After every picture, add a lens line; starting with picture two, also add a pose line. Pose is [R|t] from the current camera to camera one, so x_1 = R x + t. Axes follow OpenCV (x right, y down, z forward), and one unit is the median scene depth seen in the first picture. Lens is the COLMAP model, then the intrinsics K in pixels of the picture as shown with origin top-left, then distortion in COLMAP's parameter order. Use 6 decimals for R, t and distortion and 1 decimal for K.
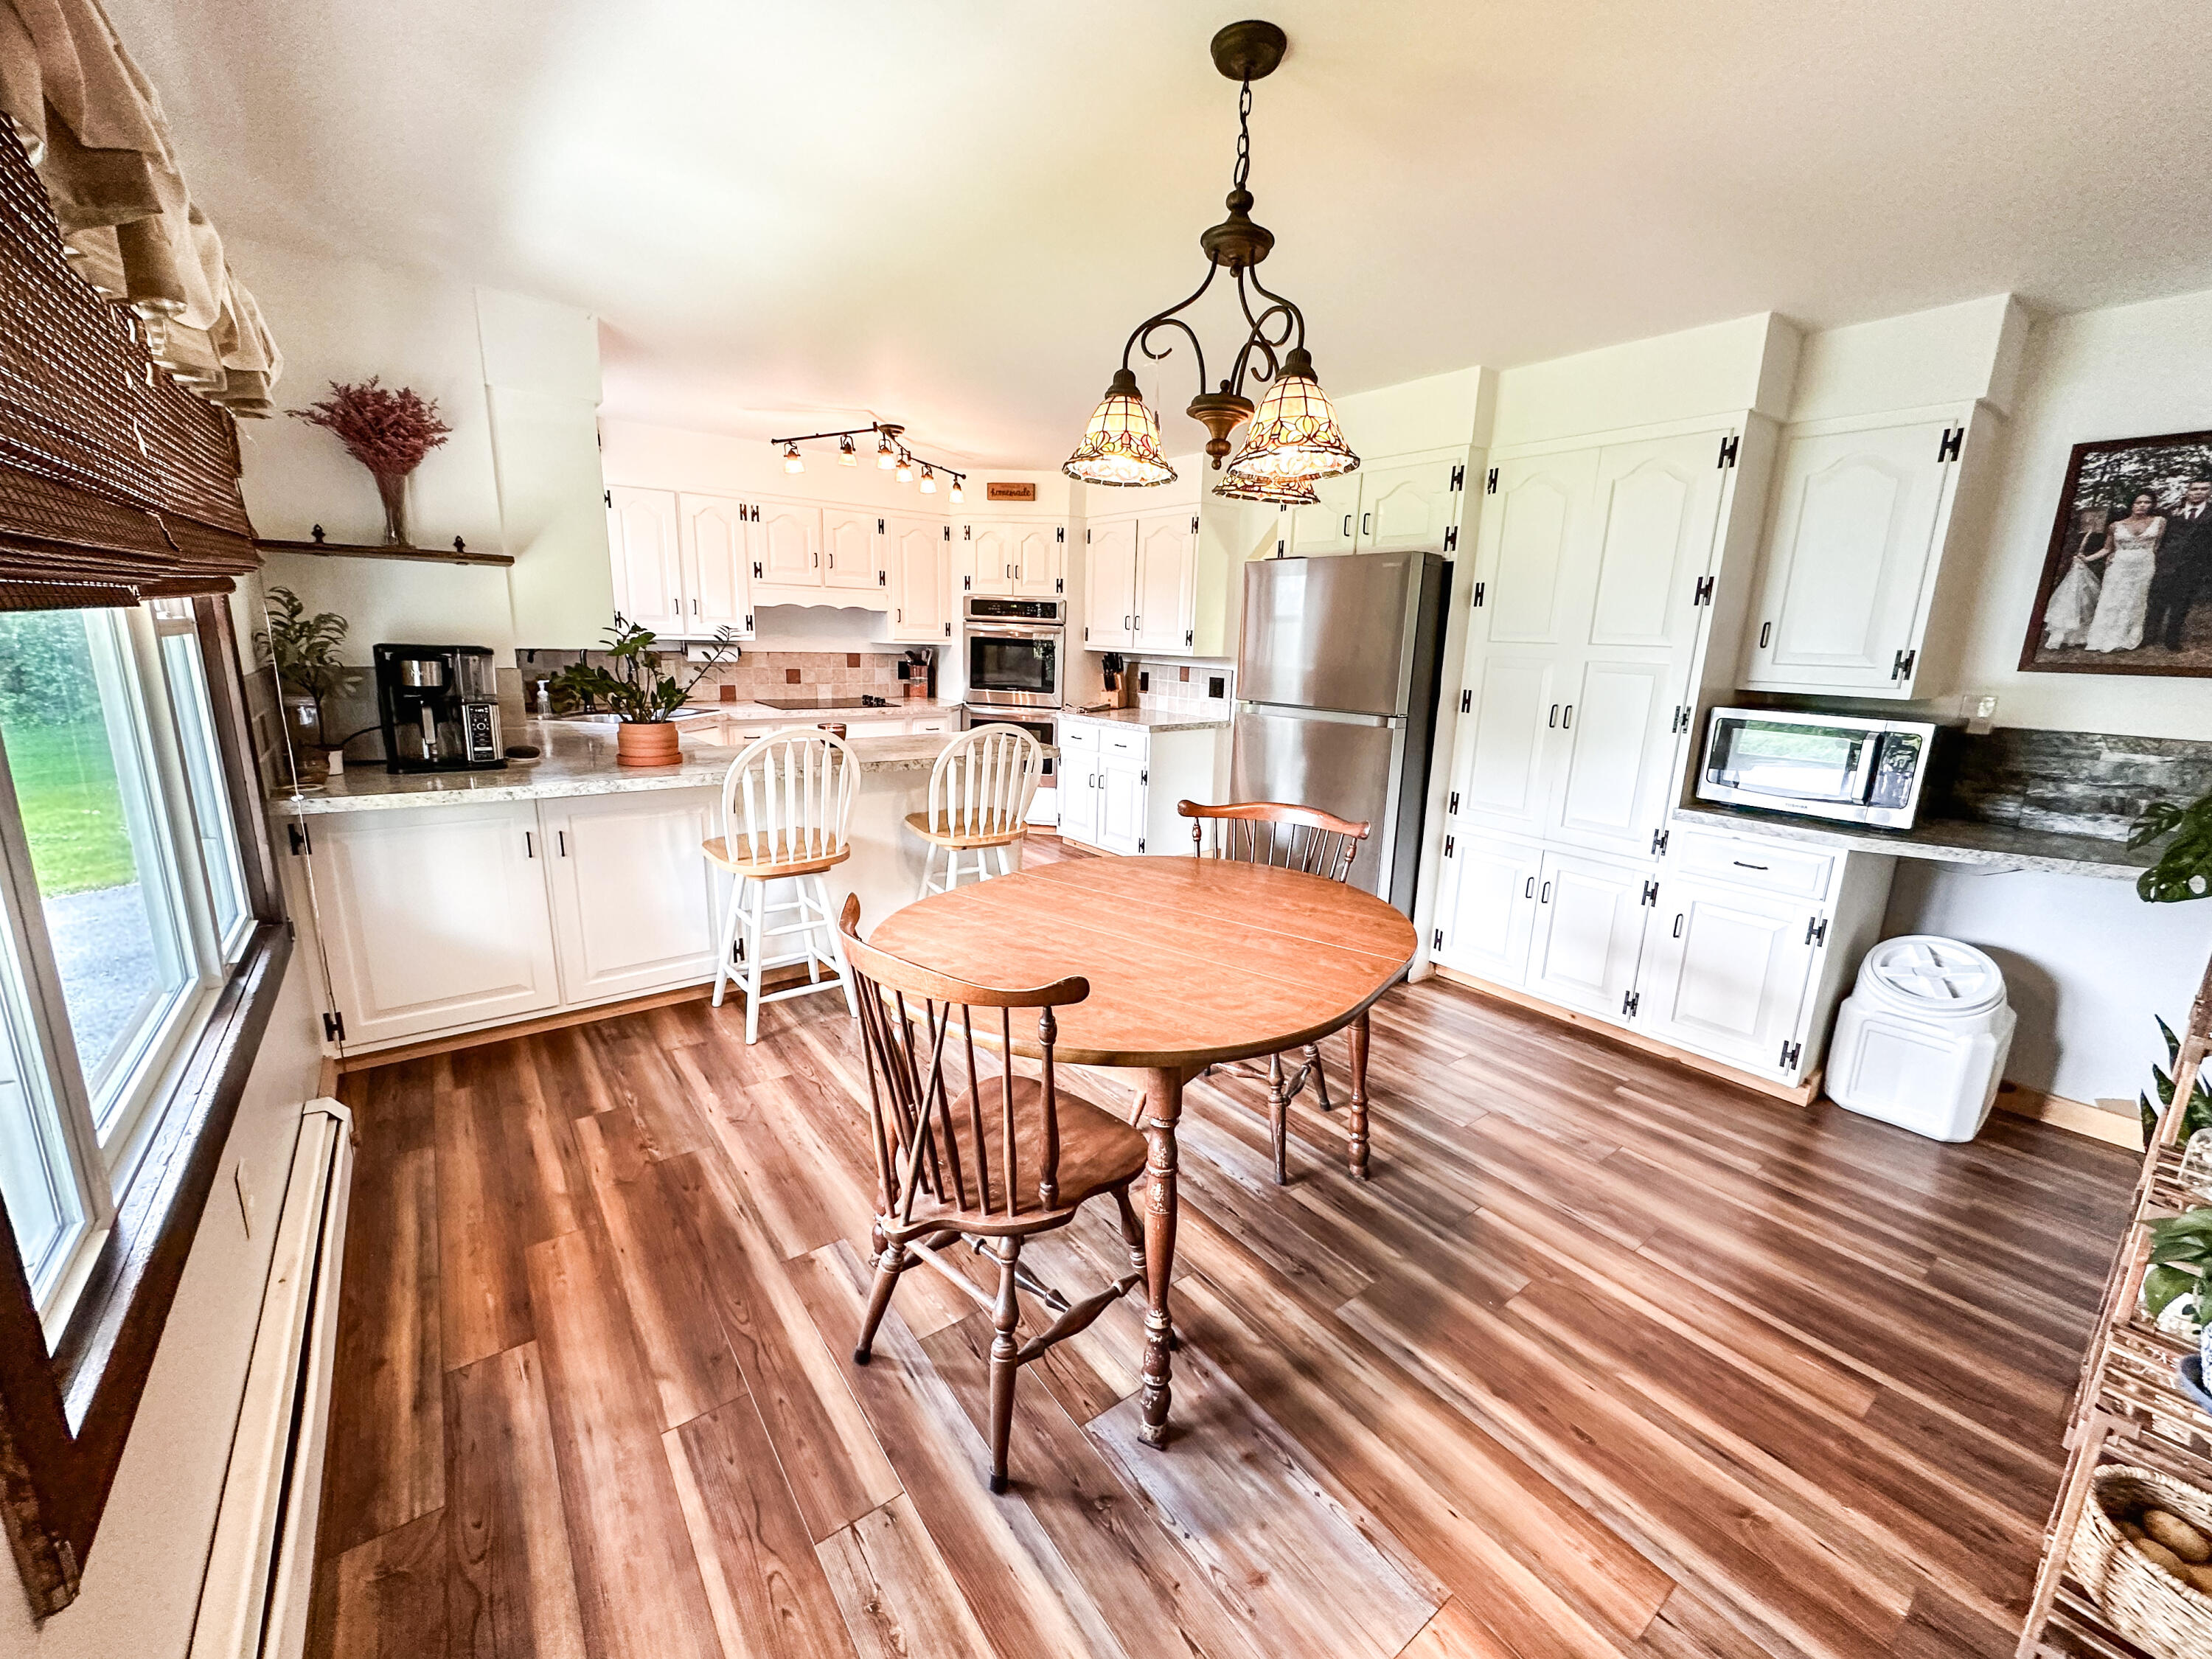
lens RADIAL K [[887.8, 0, 1100.8], [0, 887.8, 827.2], [0, 0, 1]] dist [0.001506, -0.000167]
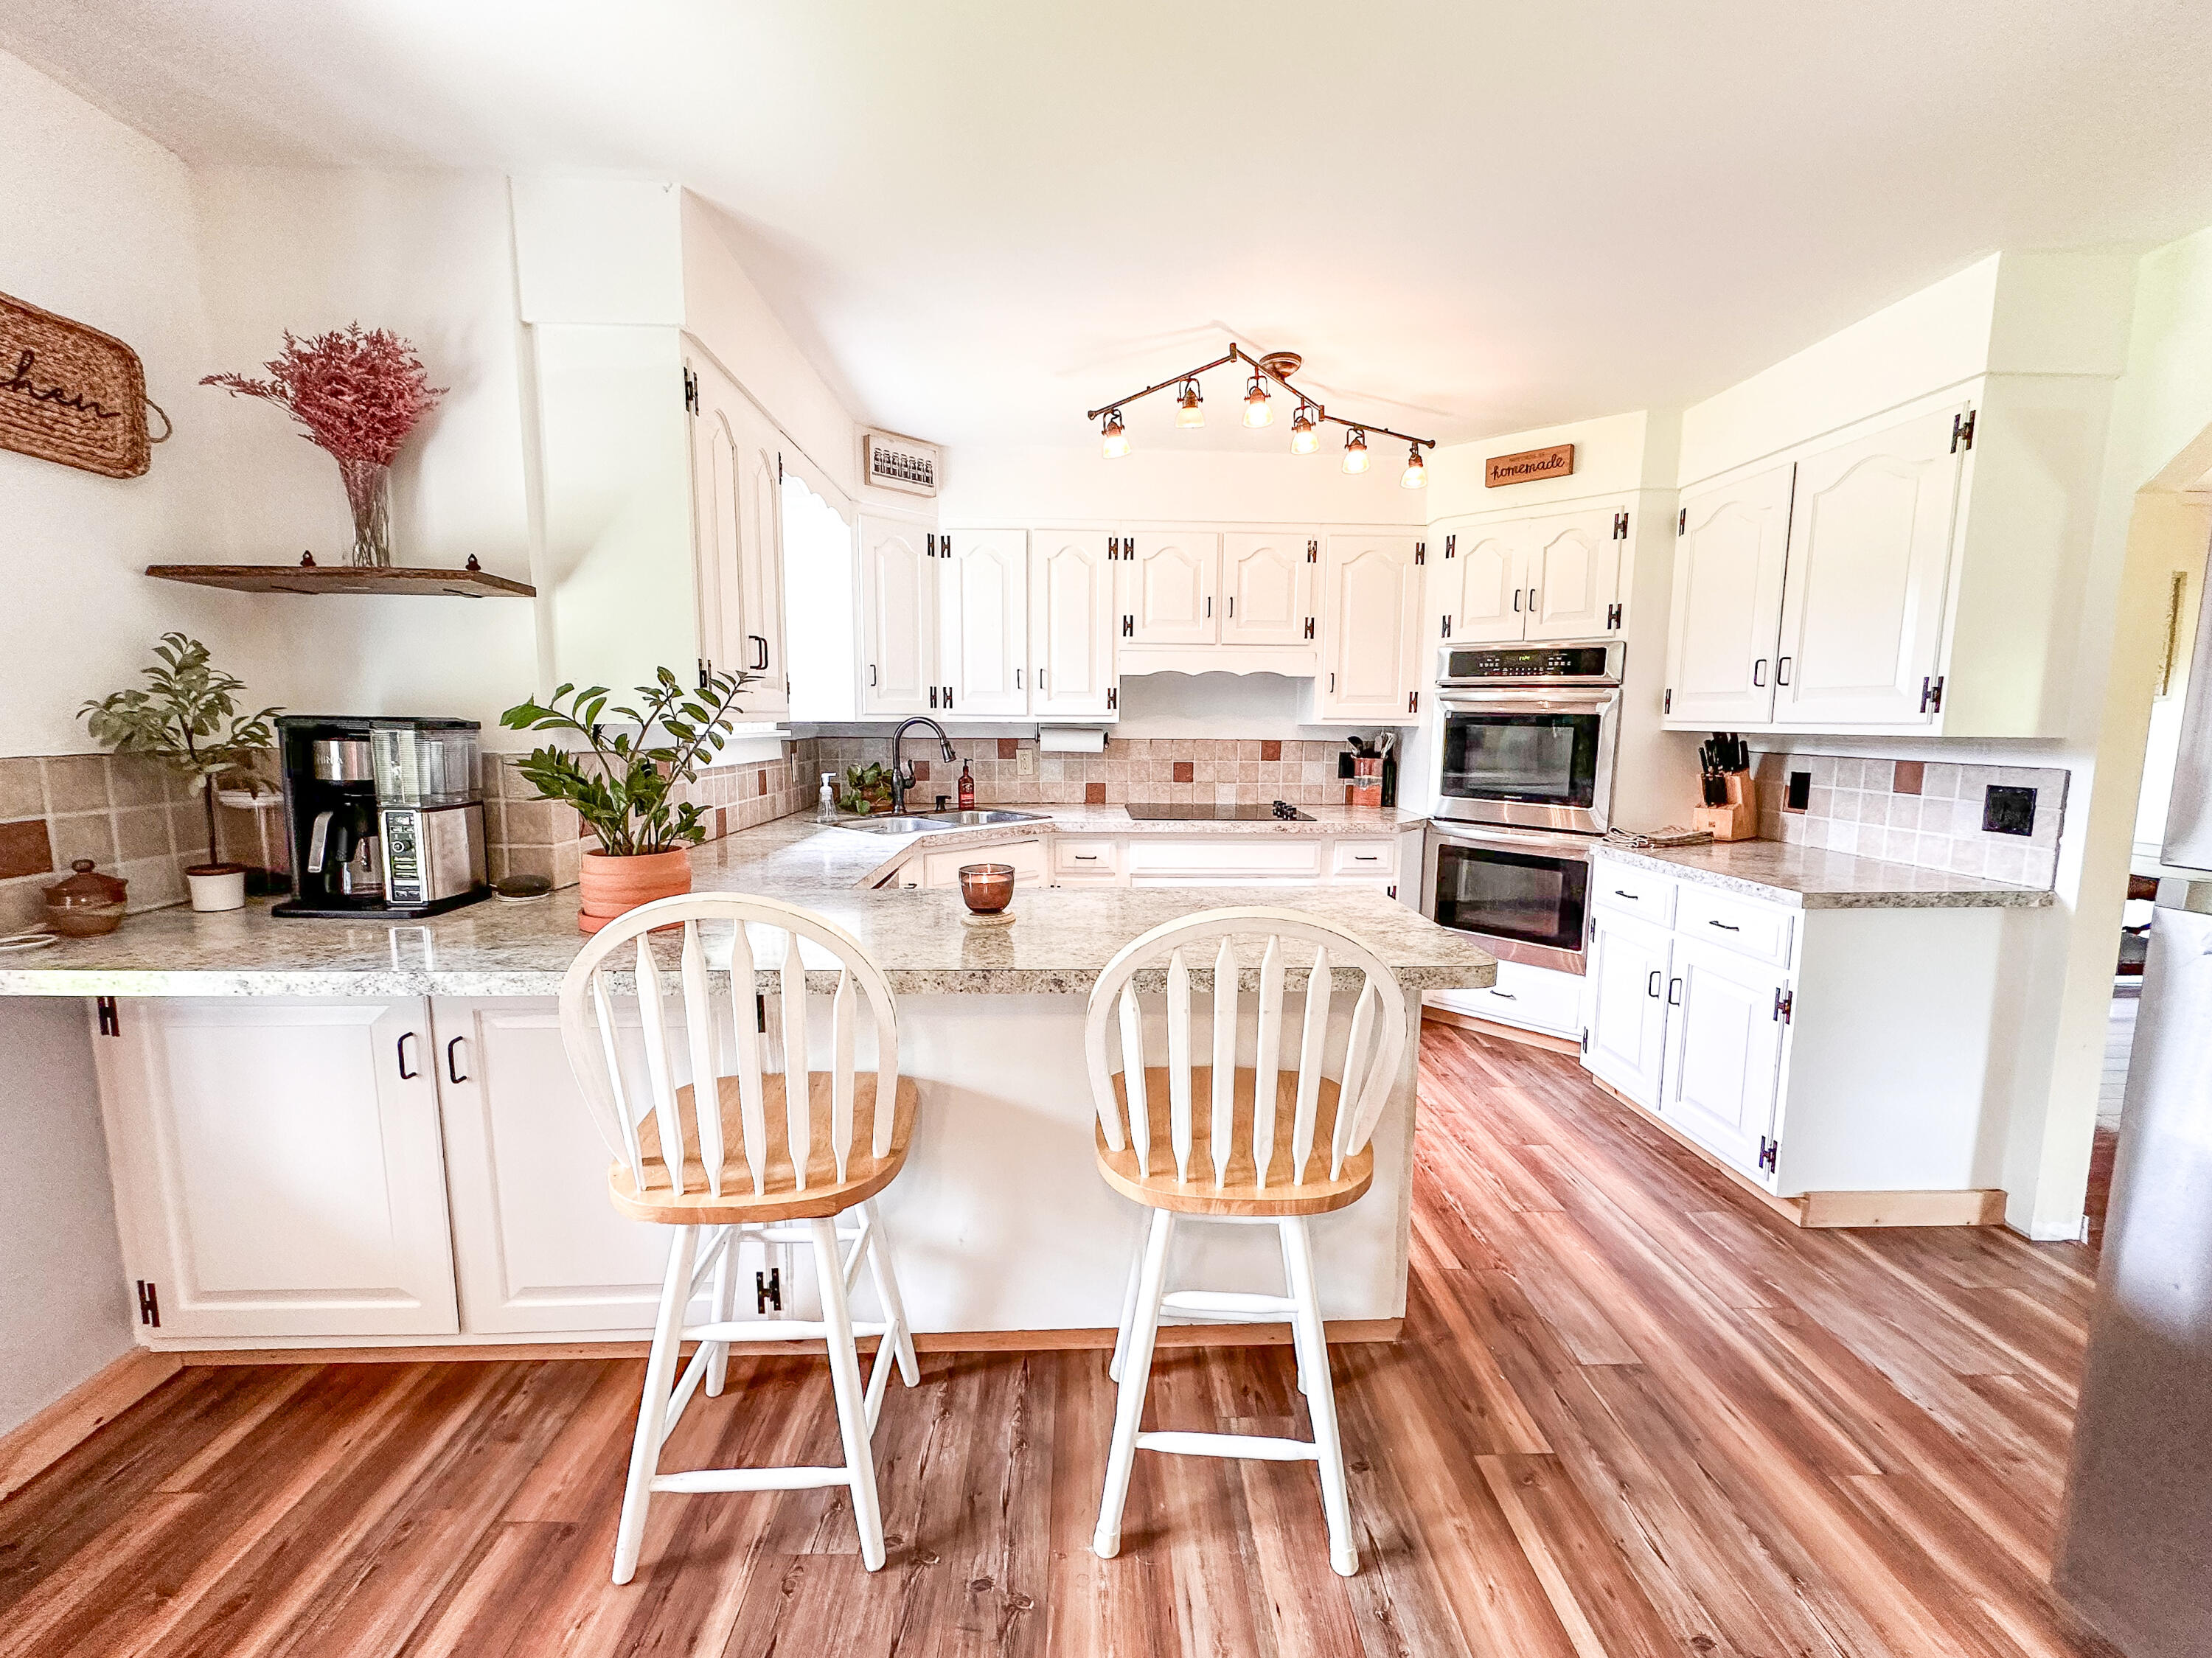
lens RADIAL K [[887.7, 0, 1112.5], [0, 887.7, 826.6], [0, 0, 1]] dist [0.001506, -0.000167]
pose [[0.813869, 0.047184, -0.579129, 0.026396], [-0.109121, 0.991375, -0.072580, -0.068864], [0.570710, 0.122266, 0.811998, 0.395266]]
